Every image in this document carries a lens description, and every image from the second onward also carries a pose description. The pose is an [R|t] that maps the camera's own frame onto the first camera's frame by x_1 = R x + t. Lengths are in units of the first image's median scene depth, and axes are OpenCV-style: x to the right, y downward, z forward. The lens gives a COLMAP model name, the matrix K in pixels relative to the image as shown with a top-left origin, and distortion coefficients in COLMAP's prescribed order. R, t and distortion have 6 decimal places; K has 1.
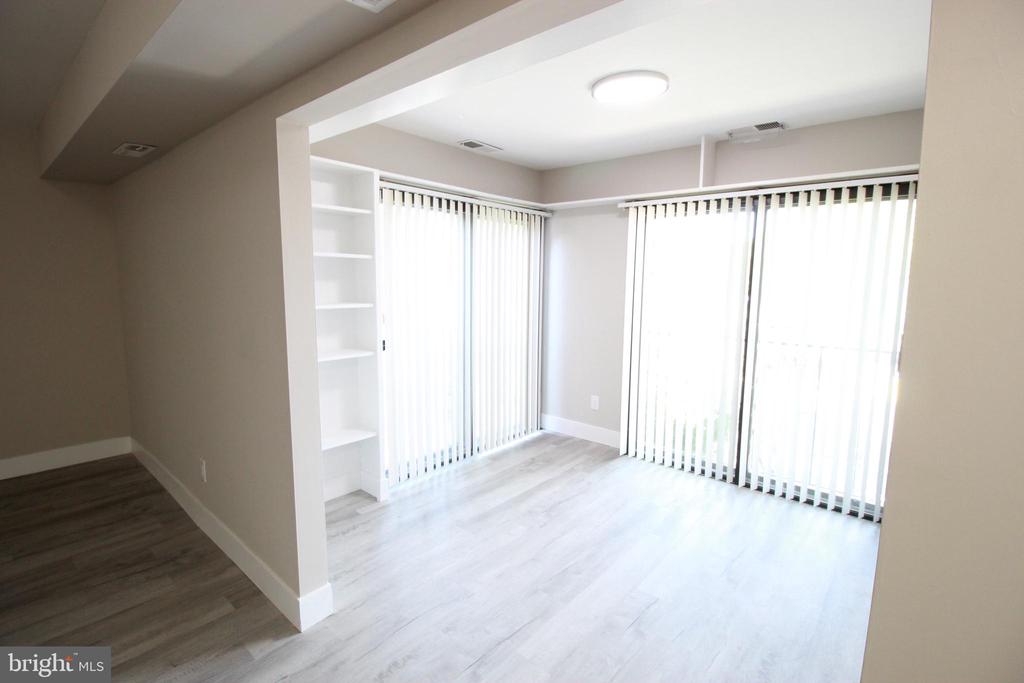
lens RADIAL K [[477.1, 0, 513.8], [0, 477.1, 336.0], [0, 0, 1]] dist [0.002634, -0.016217]
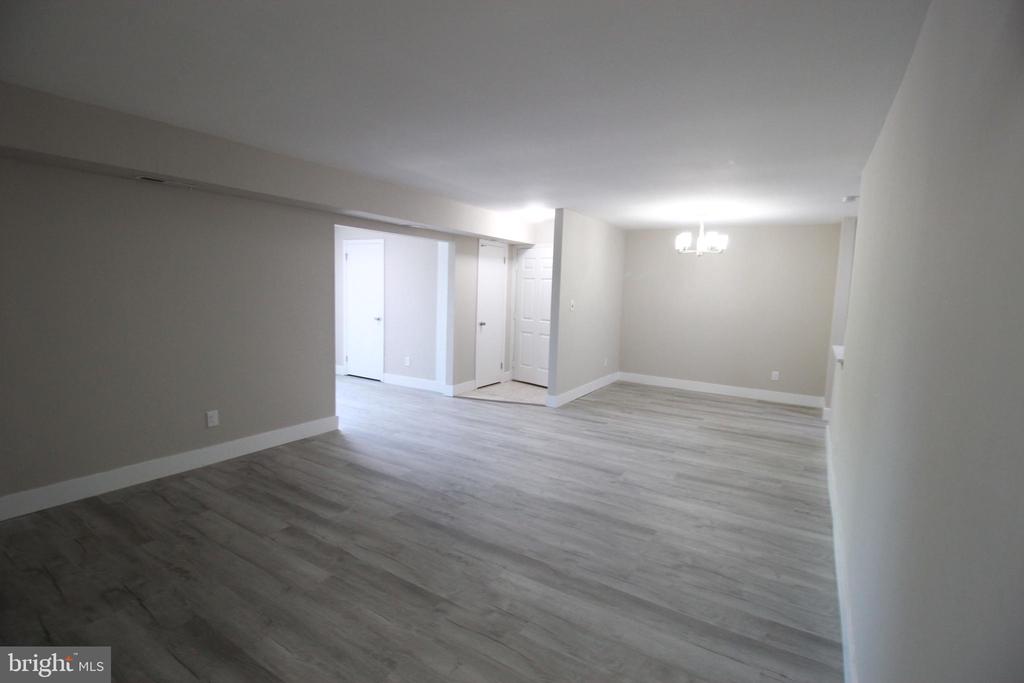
lens RADIAL K [[477.1, 0, 513.8], [0, 477.1, 336.0], [0, 0, 1]] dist [0.002634, -0.016217]
pose [[-0.156093, -0.118098, 0.980657, -1.722542], [0.082421, 0.987807, 0.132078, -0.059116], [-0.984298, 0.101443, -0.144456, 0.241159]]
